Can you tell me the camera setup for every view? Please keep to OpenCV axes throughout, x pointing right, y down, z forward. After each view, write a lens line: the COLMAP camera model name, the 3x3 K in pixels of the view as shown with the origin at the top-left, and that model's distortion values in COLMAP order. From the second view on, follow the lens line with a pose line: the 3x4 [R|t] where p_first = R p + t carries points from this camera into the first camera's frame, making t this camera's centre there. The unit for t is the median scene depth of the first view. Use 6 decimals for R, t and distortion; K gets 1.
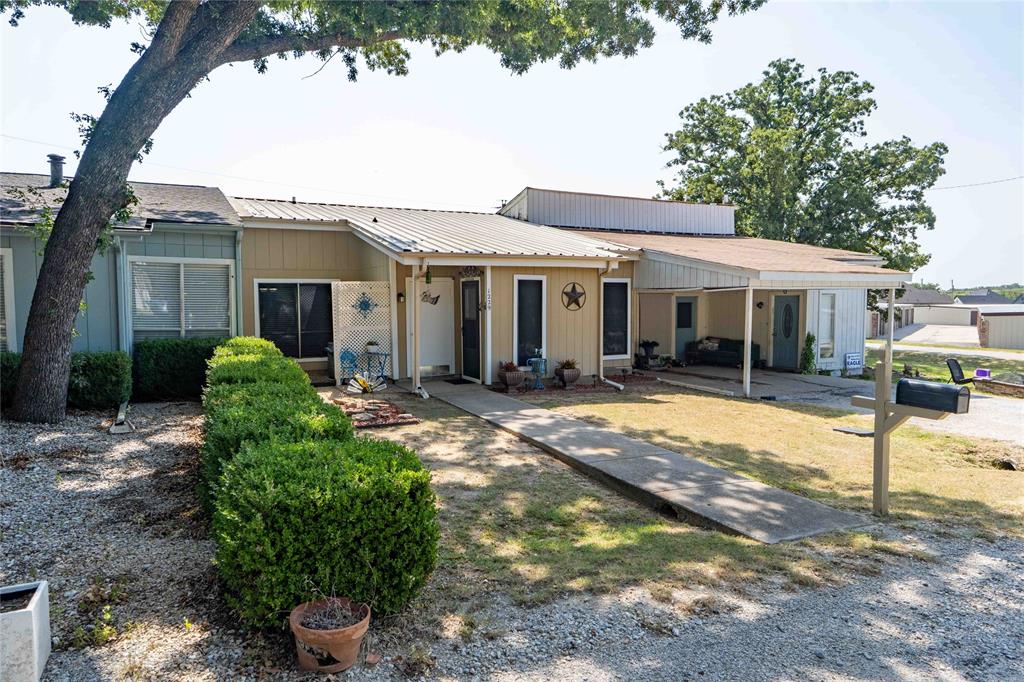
lens RADIAL K [[644.5, 0, 512.0], [0, 644.5, 341.0], [0, 0, 1]] dist [0.001756, -0.000579]
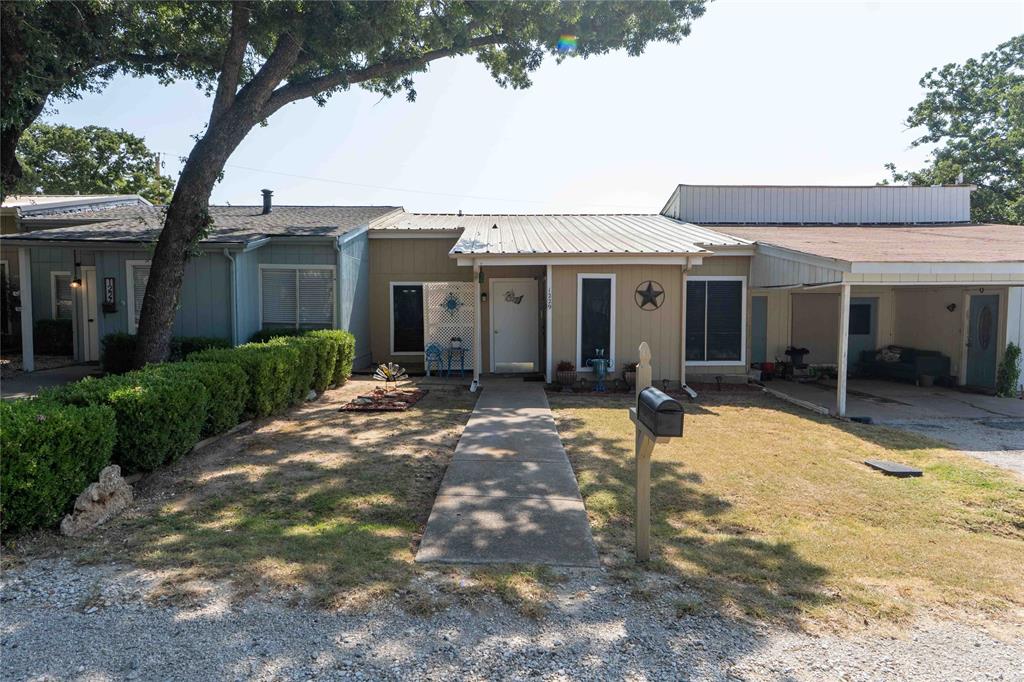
lens RADIAL K [[615.0, 0, 512.0], [0, 615.0, 341.0], [0, 0, 1]] dist [-0.002093, -0.000549]
pose [[0.897651, 0.028309, -0.439797, 0.323017], [-0.030672, 0.999528, 0.001736, 0.001872], [0.439639, 0.011931, 0.898095, 0.107700]]
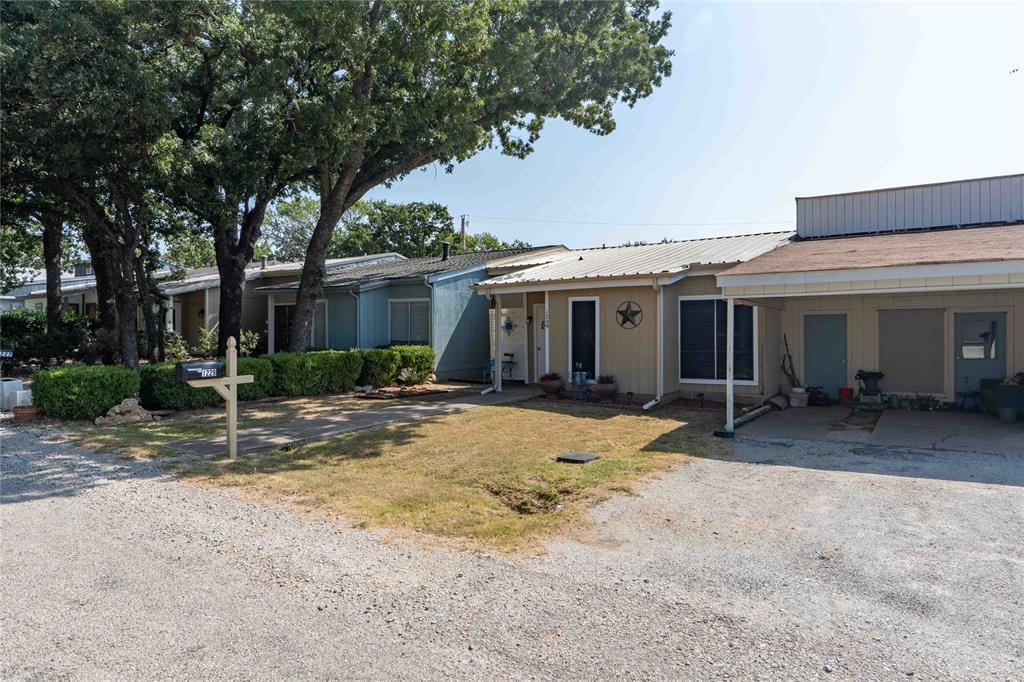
lens RADIAL K [[615.0, 0, 512.0], [0, 615.0, 341.0], [0, 0, 1]] dist [-0.002093, -0.000549]
pose [[0.509693, 0.006455, -0.860332, 0.872196], [-0.052889, 0.998316, -0.023844, 0.005647], [0.858729, 0.057655, 0.509176, 0.355311]]
